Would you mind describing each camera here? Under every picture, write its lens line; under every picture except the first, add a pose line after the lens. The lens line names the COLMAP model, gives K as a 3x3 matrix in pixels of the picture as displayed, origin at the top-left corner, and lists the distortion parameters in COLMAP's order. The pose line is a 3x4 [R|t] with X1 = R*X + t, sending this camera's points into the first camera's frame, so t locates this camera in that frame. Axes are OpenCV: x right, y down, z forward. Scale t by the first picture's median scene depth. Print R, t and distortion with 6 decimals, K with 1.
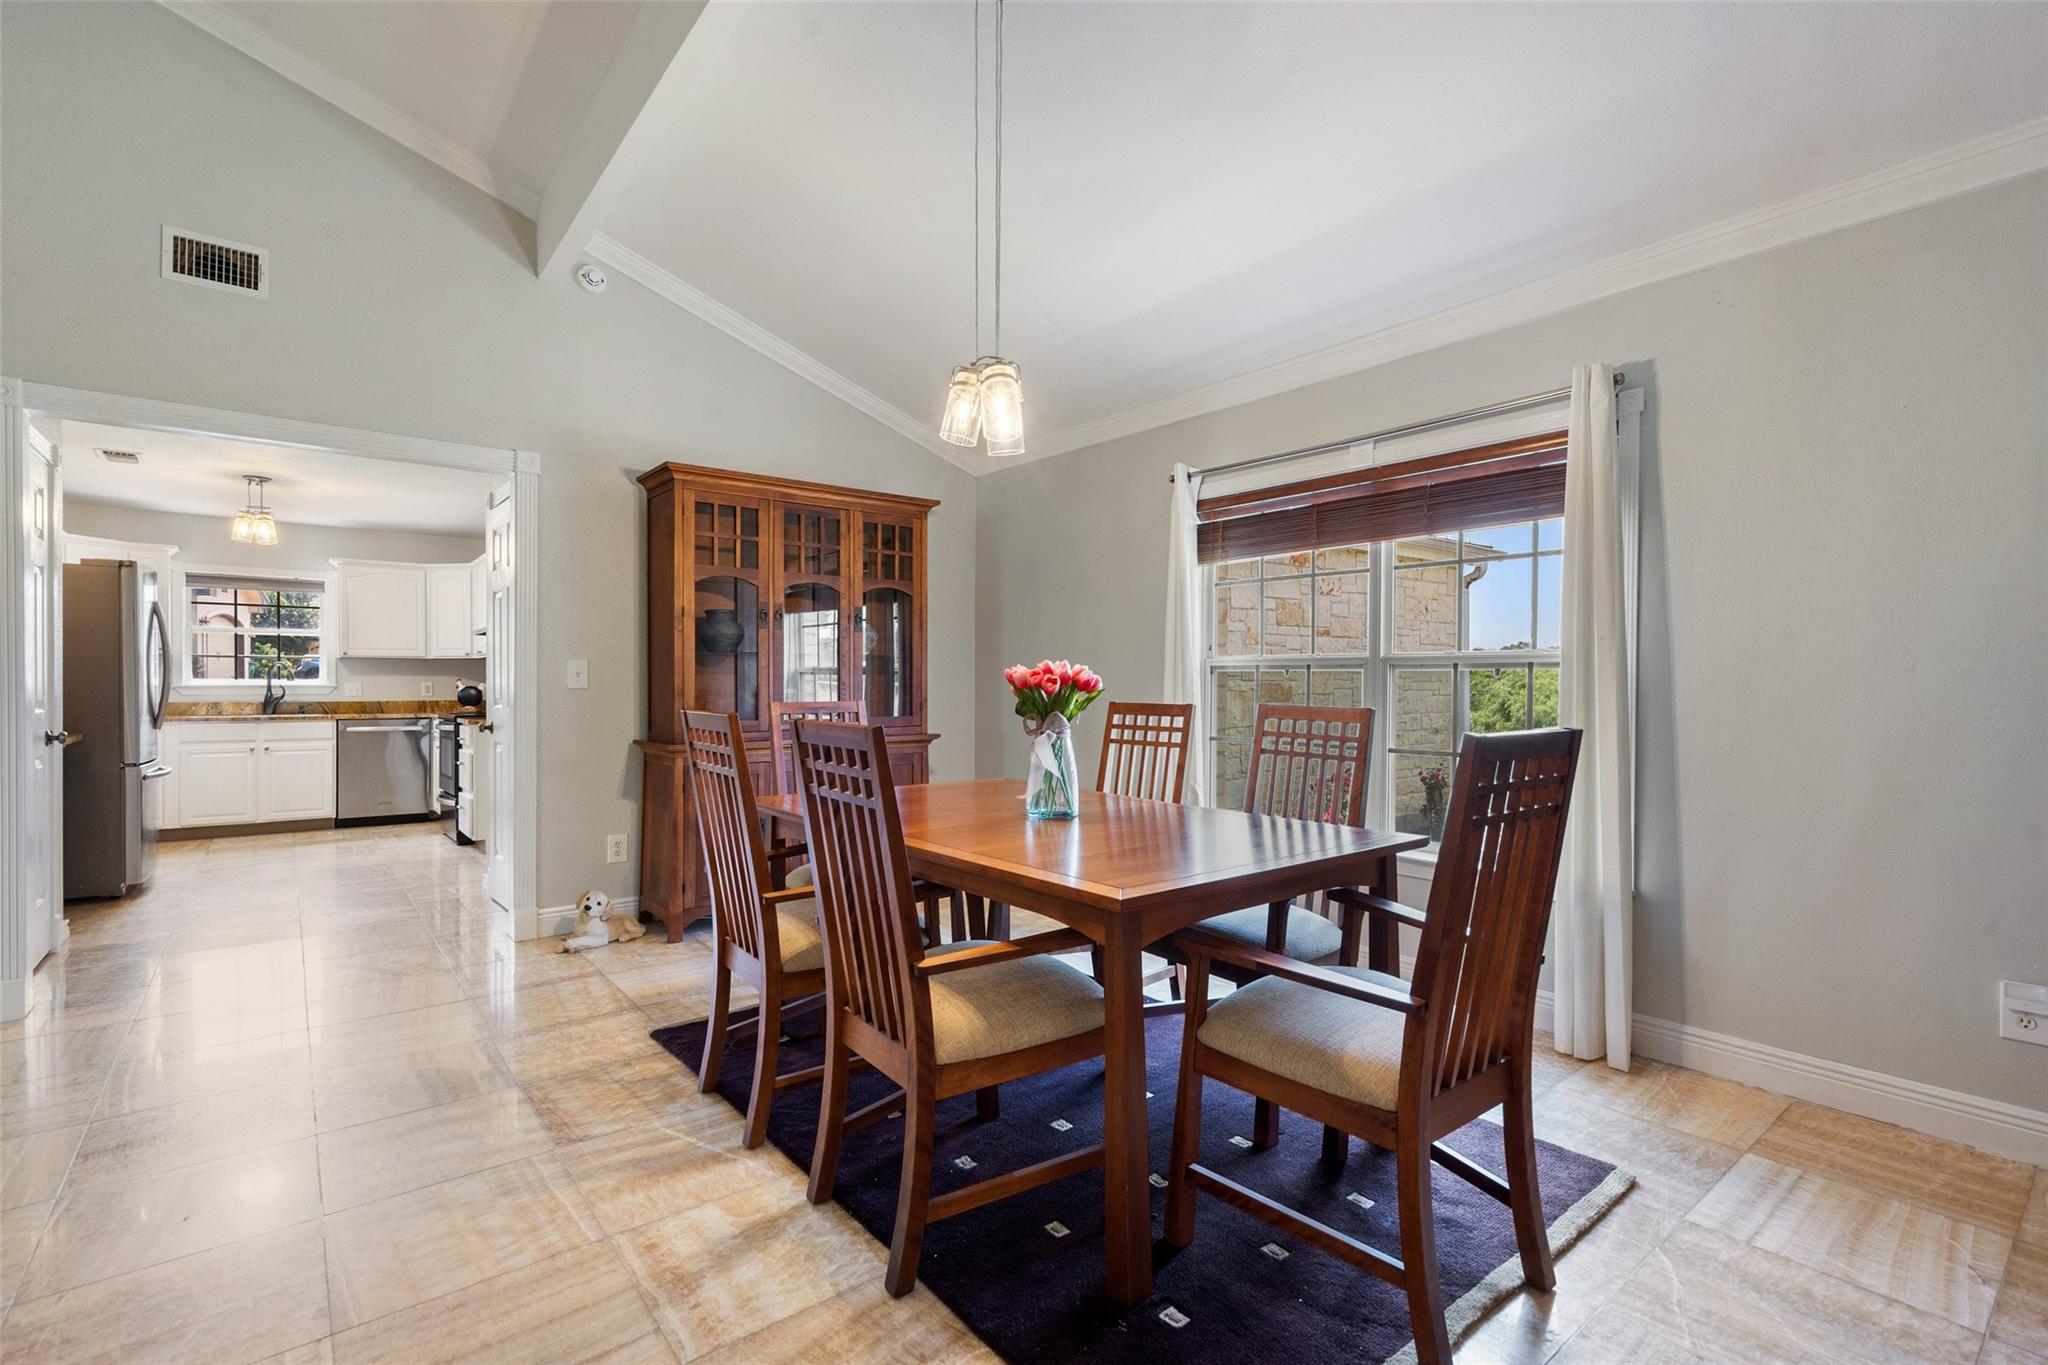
lens RADIAL K [[932.9, 0, 1030.0], [0, 932.9, 692.5], [0, 0, 1]] dist [-0.002141, 0.000215]
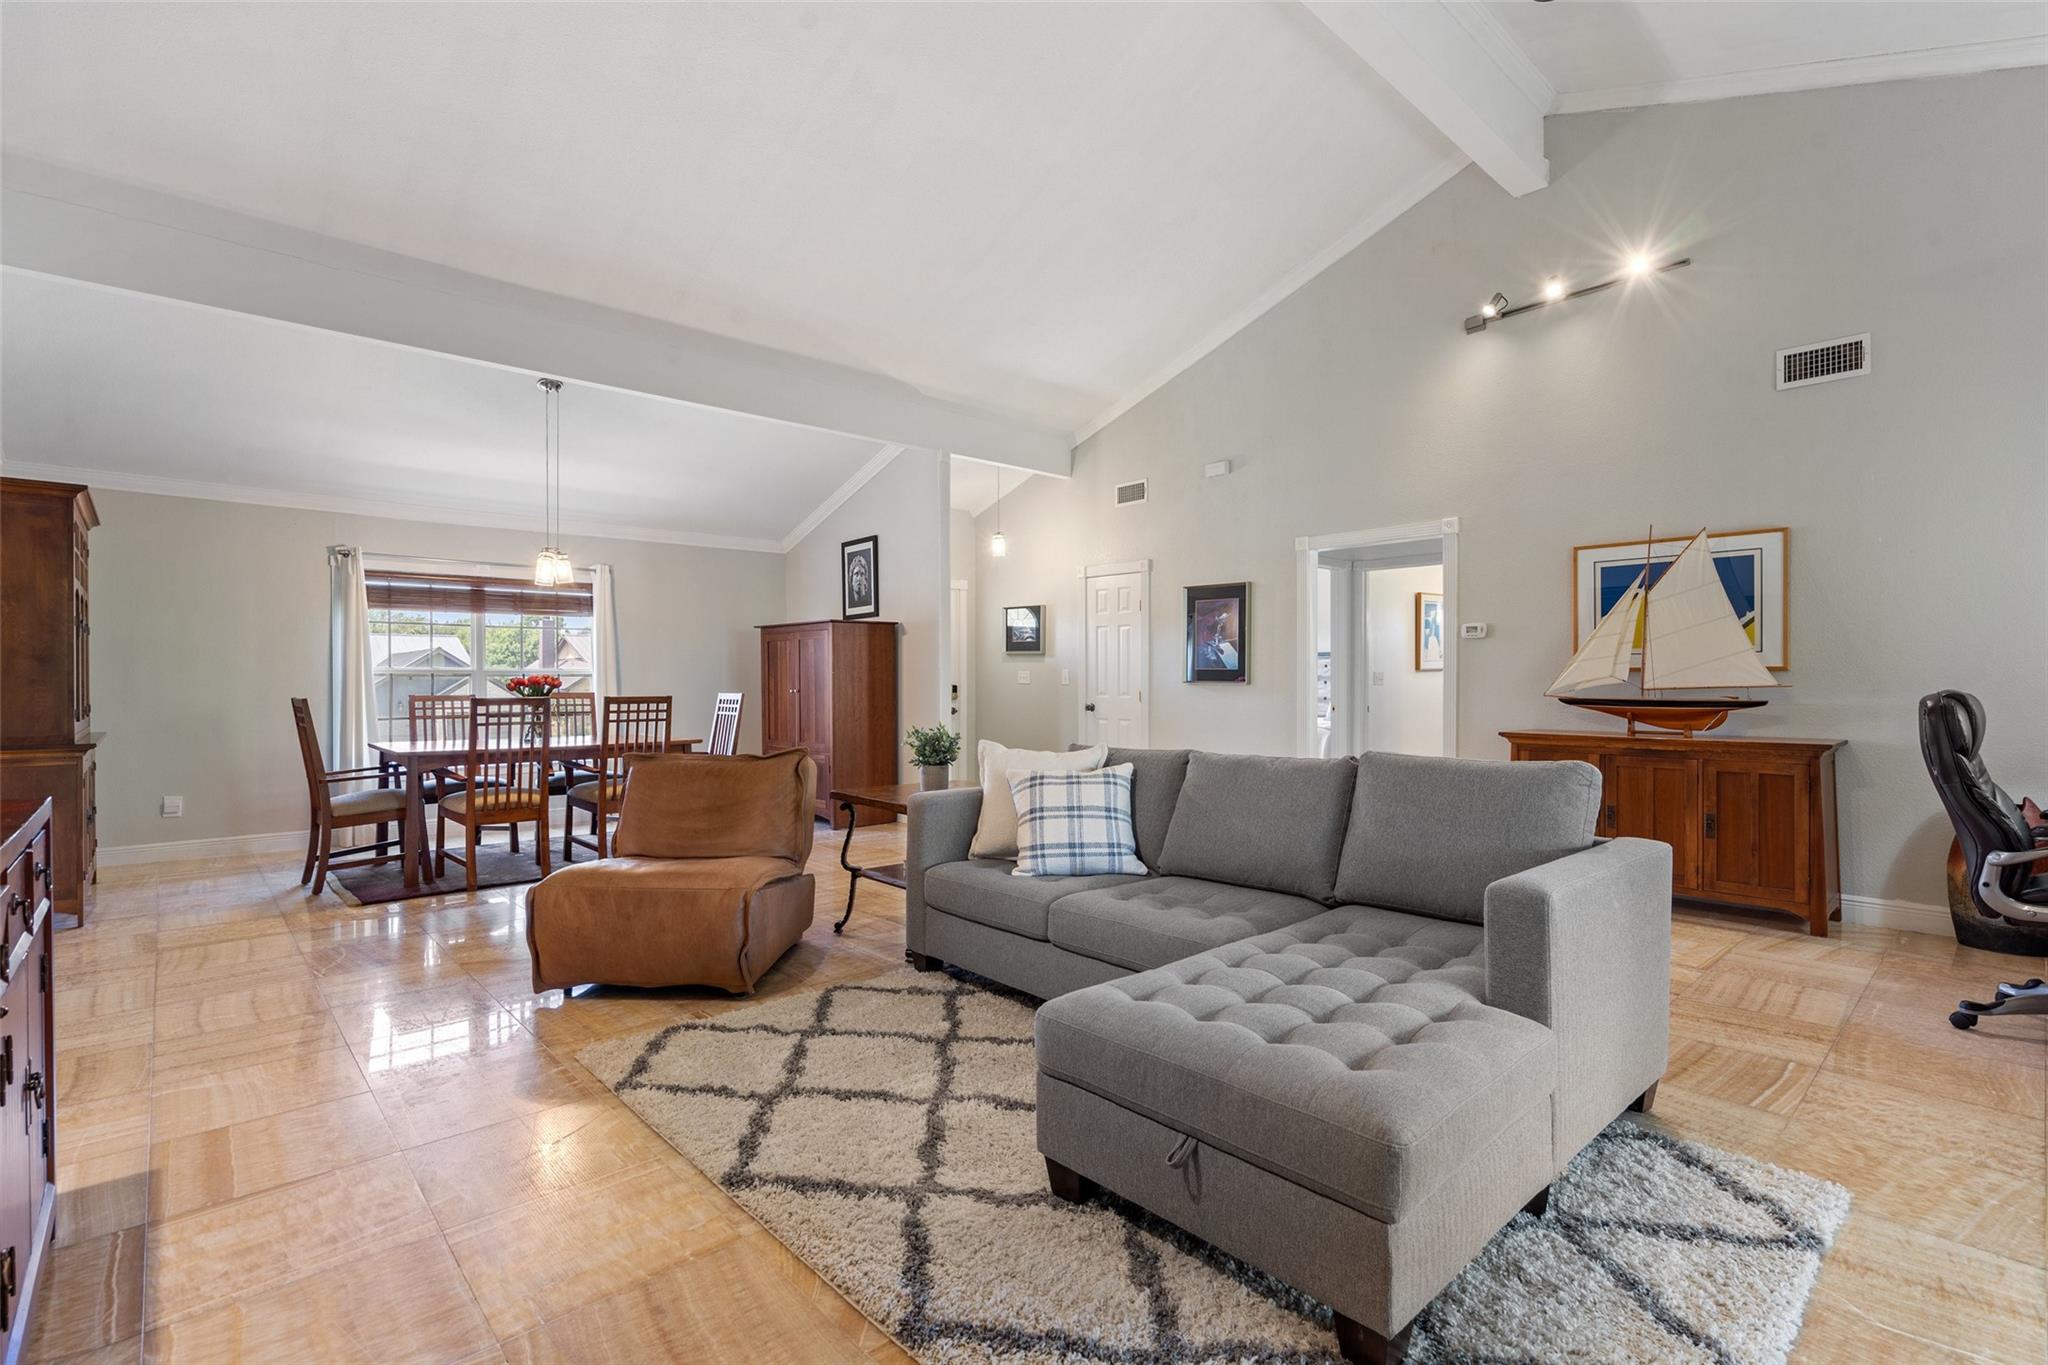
lens RADIAL K [[939.4, 0, 1024.0], [0, 939.4, 682.5], [0, 0, 1]] dist [-0.001993, 0.000135]
pose [[-0.052434, -0.005533, 0.998609, -1.316415], [0.015569, 0.999859, 0.006358, -0.004164], [-0.998503, 0.015881, -0.052341, -0.034349]]
